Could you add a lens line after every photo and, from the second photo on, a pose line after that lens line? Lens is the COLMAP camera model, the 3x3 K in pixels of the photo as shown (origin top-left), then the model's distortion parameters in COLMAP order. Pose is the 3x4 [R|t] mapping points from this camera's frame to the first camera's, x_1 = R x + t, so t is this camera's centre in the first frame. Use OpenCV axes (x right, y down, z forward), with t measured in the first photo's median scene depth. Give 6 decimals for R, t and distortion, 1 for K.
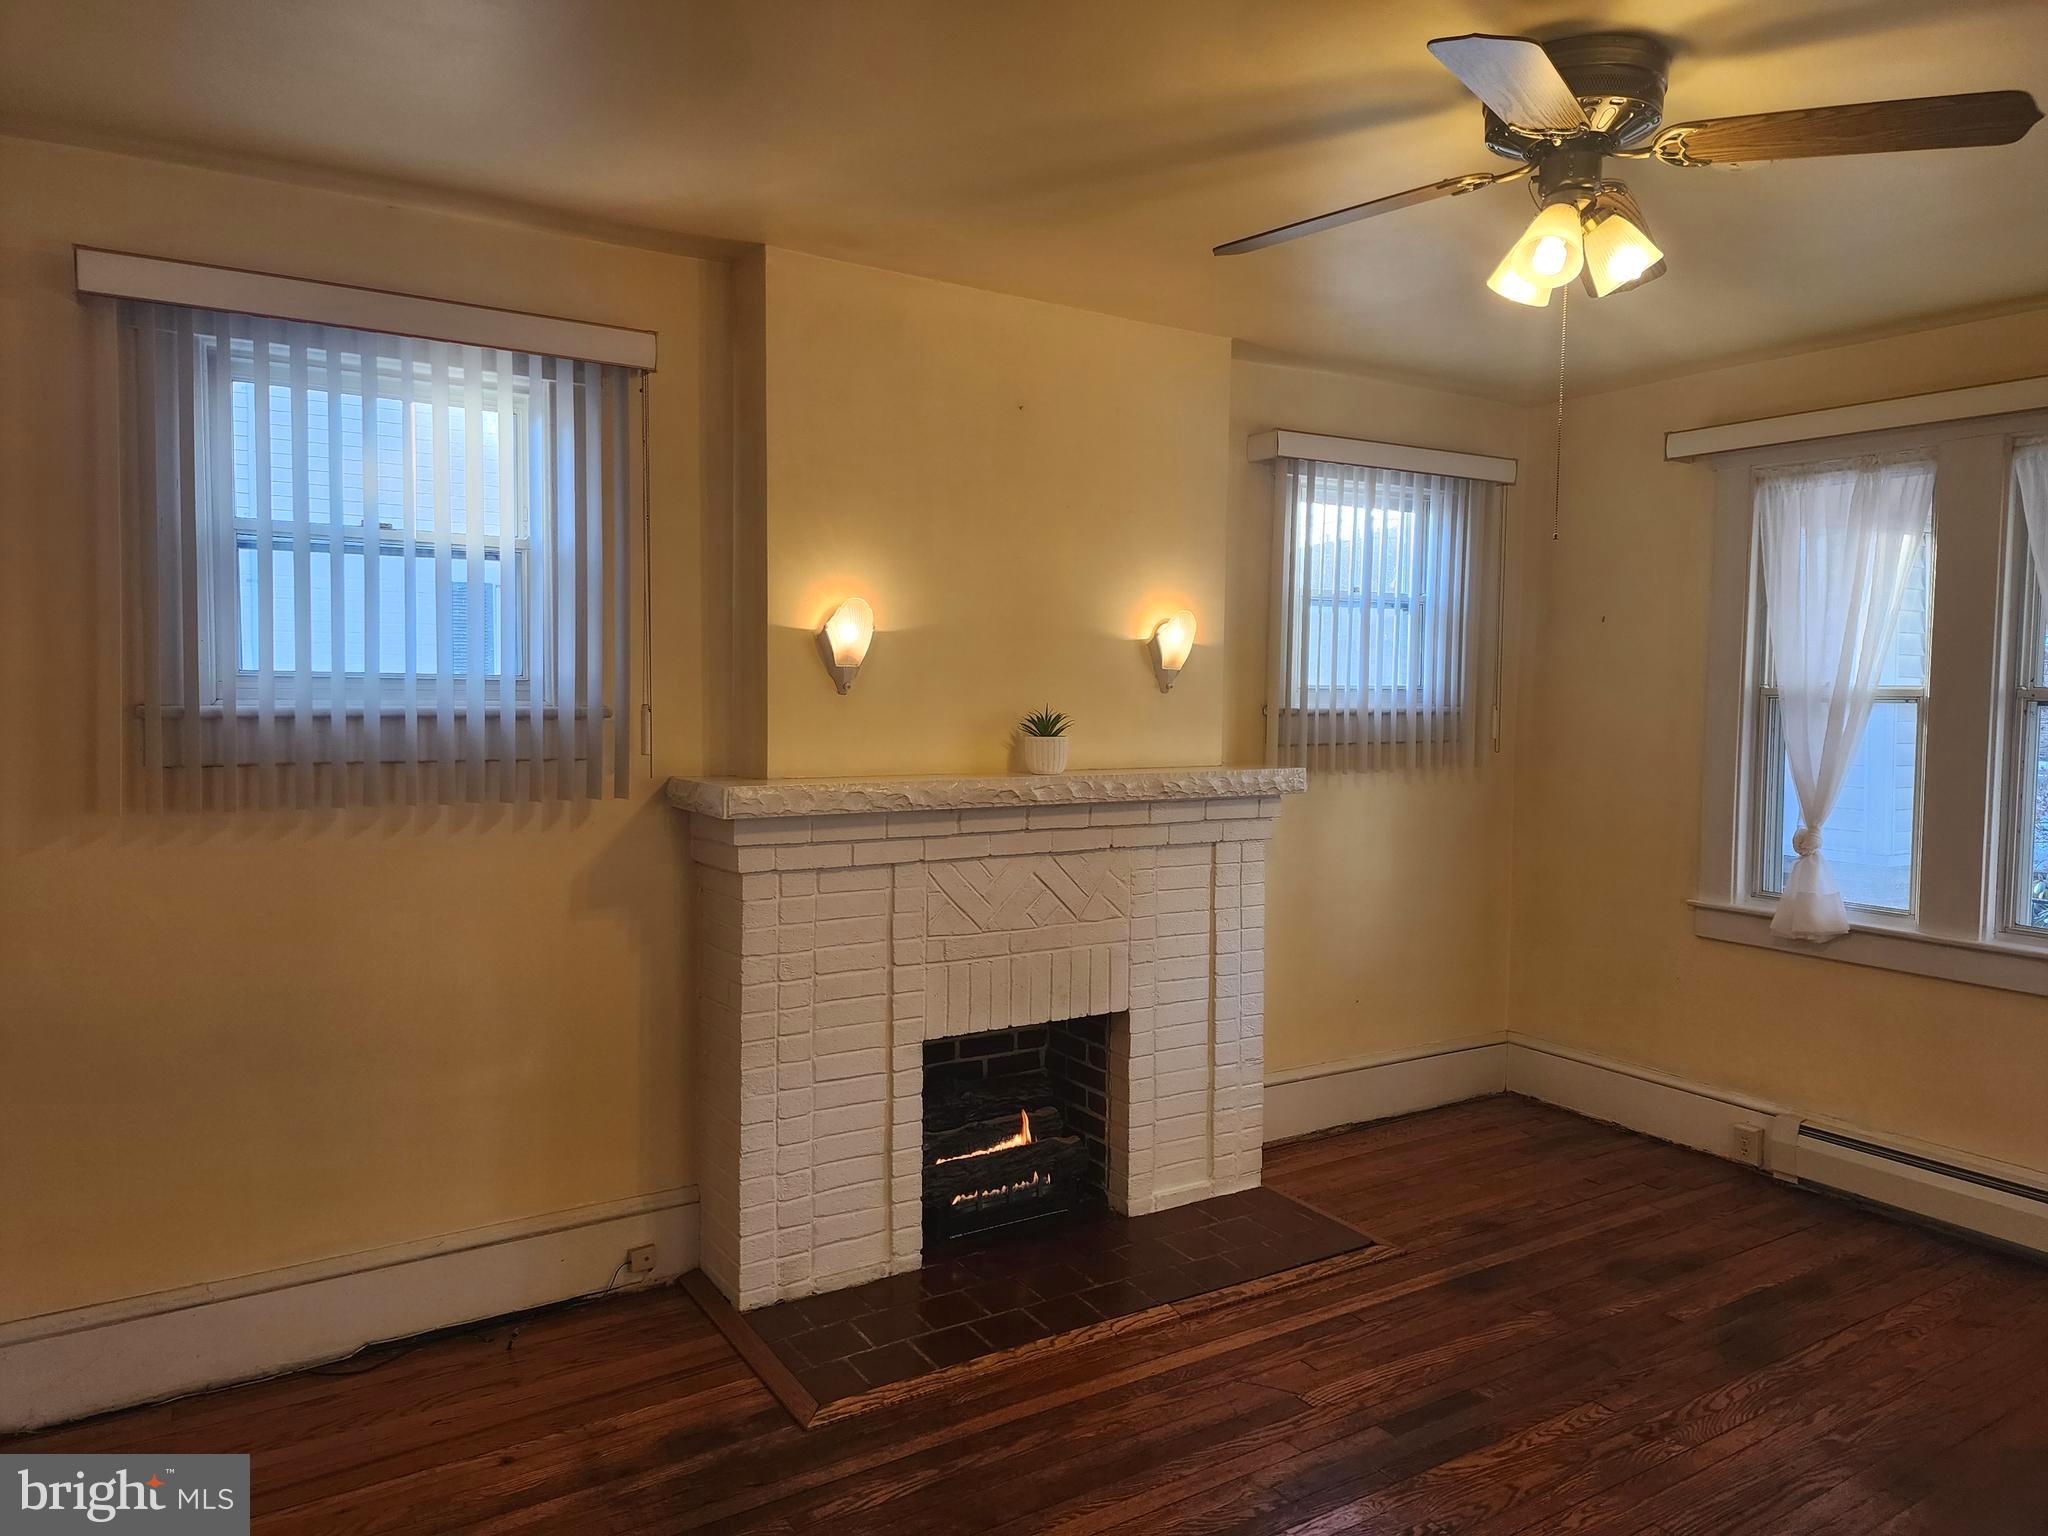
lens RADIAL K [[1372.2, 0, 1024.0], [0, 1372.2, 768.0], [0, 0, 1]] dist [0.077431, -0.069175]
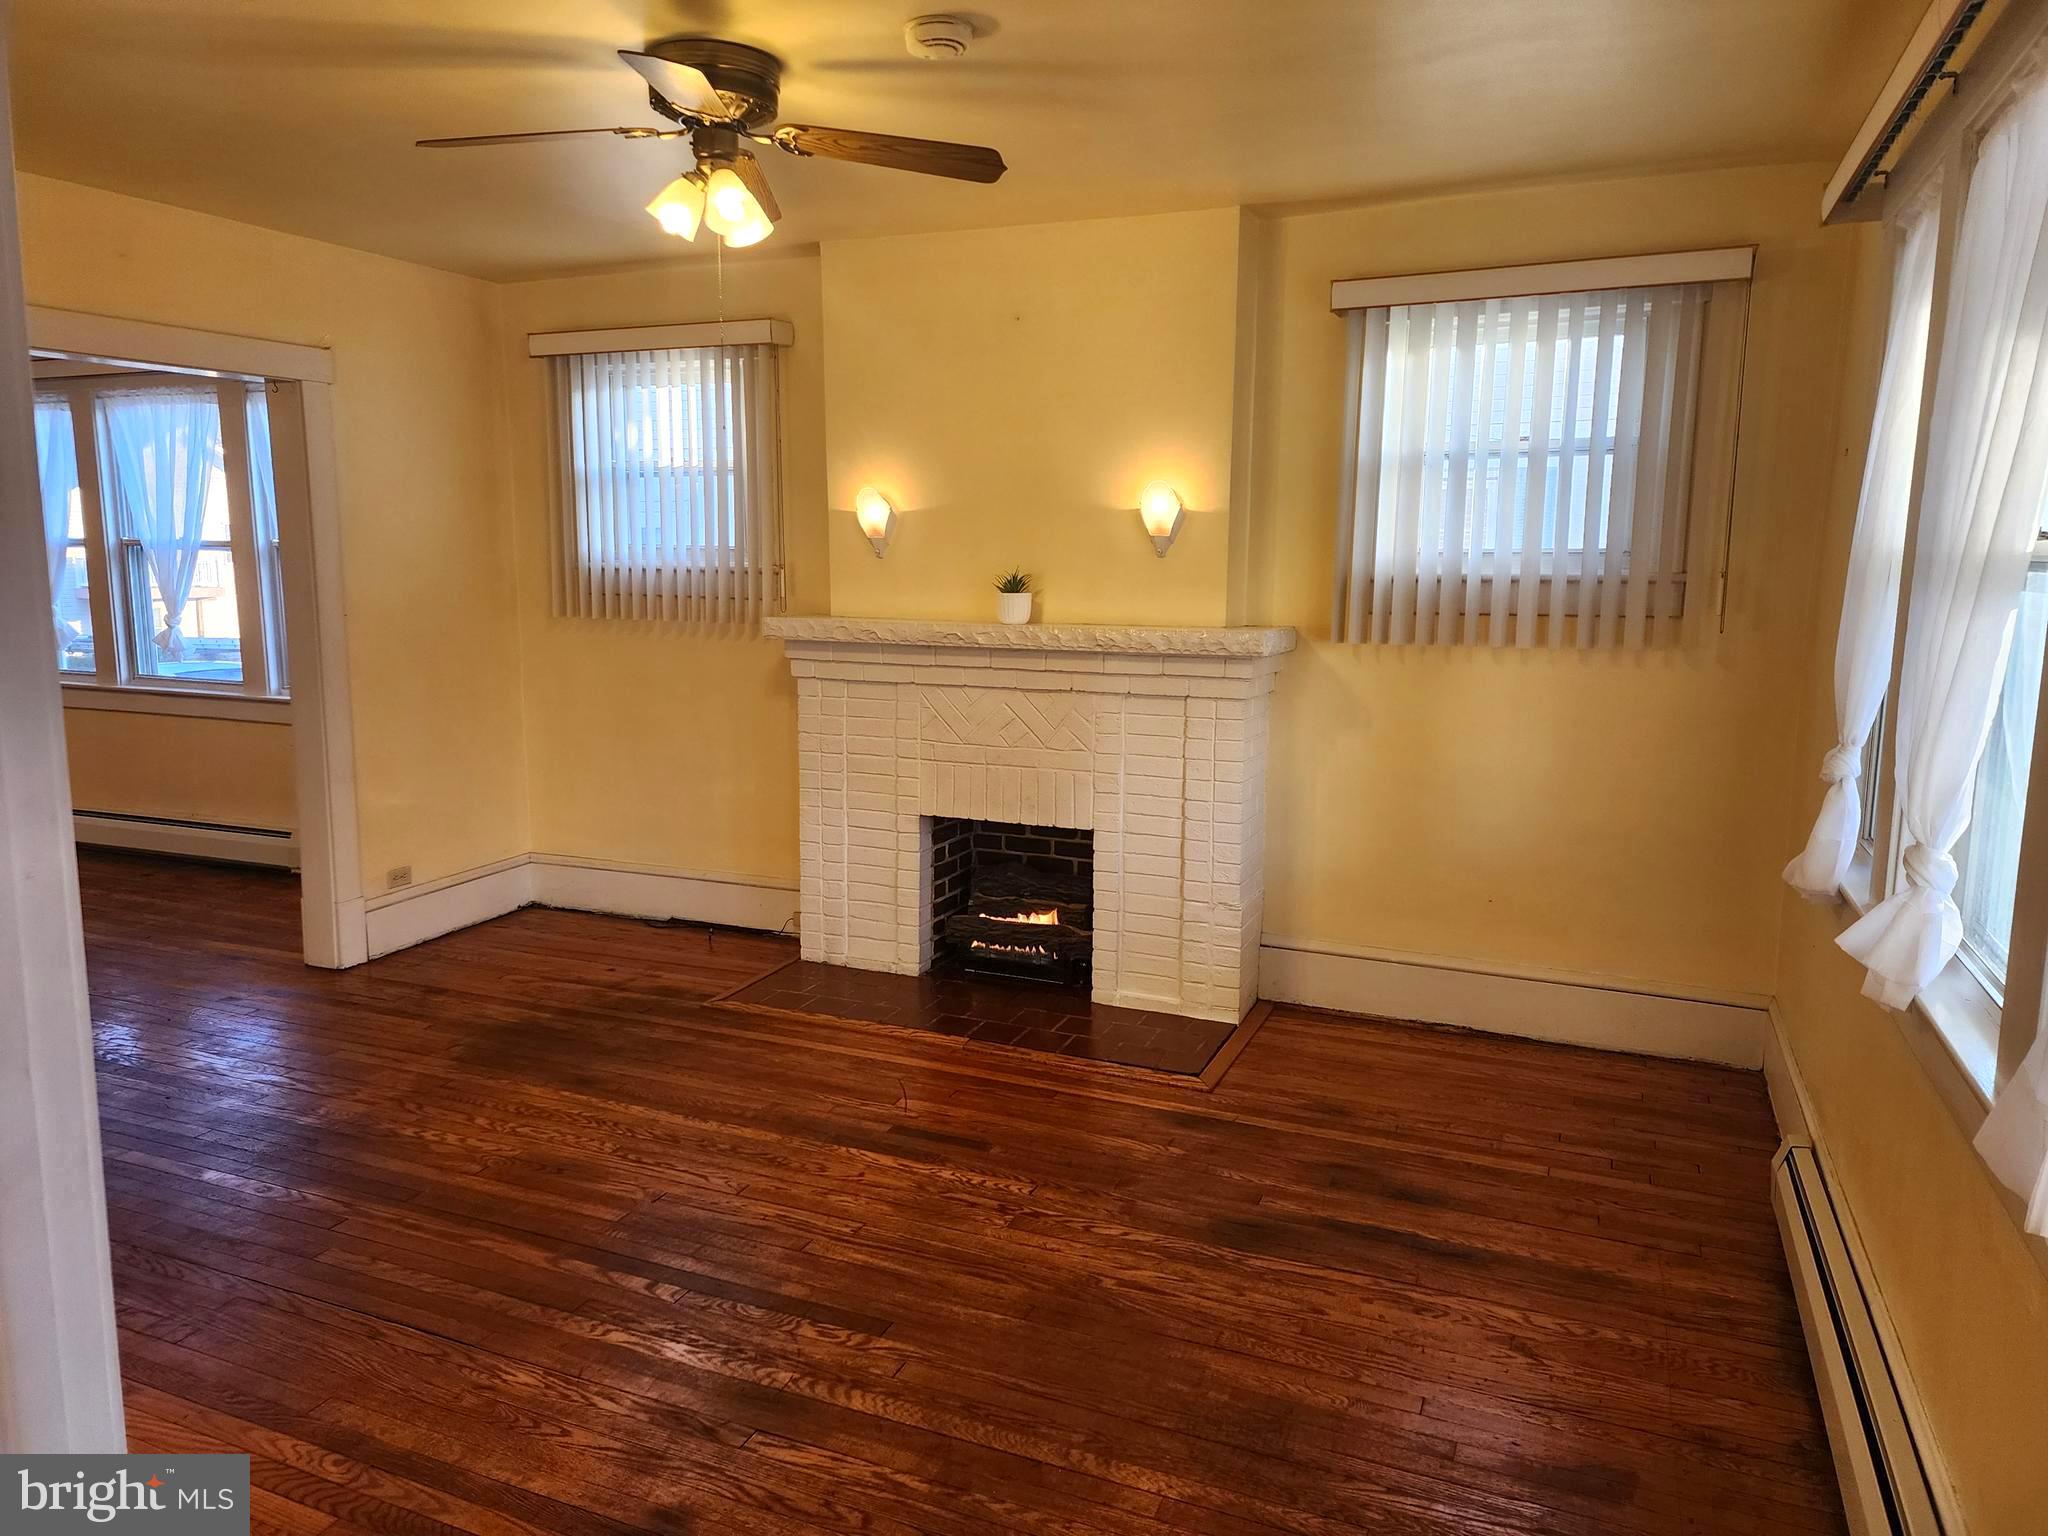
lens RADIAL K [[1371.1, 0, 1024.0], [0, 1371.1, 768.0], [0, 0, 1]] dist [0.138501, -0.183542]
pose [[0.565871, 0.119365, -0.815808, 1.065228], [-0.051007, 0.992638, 0.109857, -0.003543], [0.822915, -0.020553, 0.567793, 0.302831]]
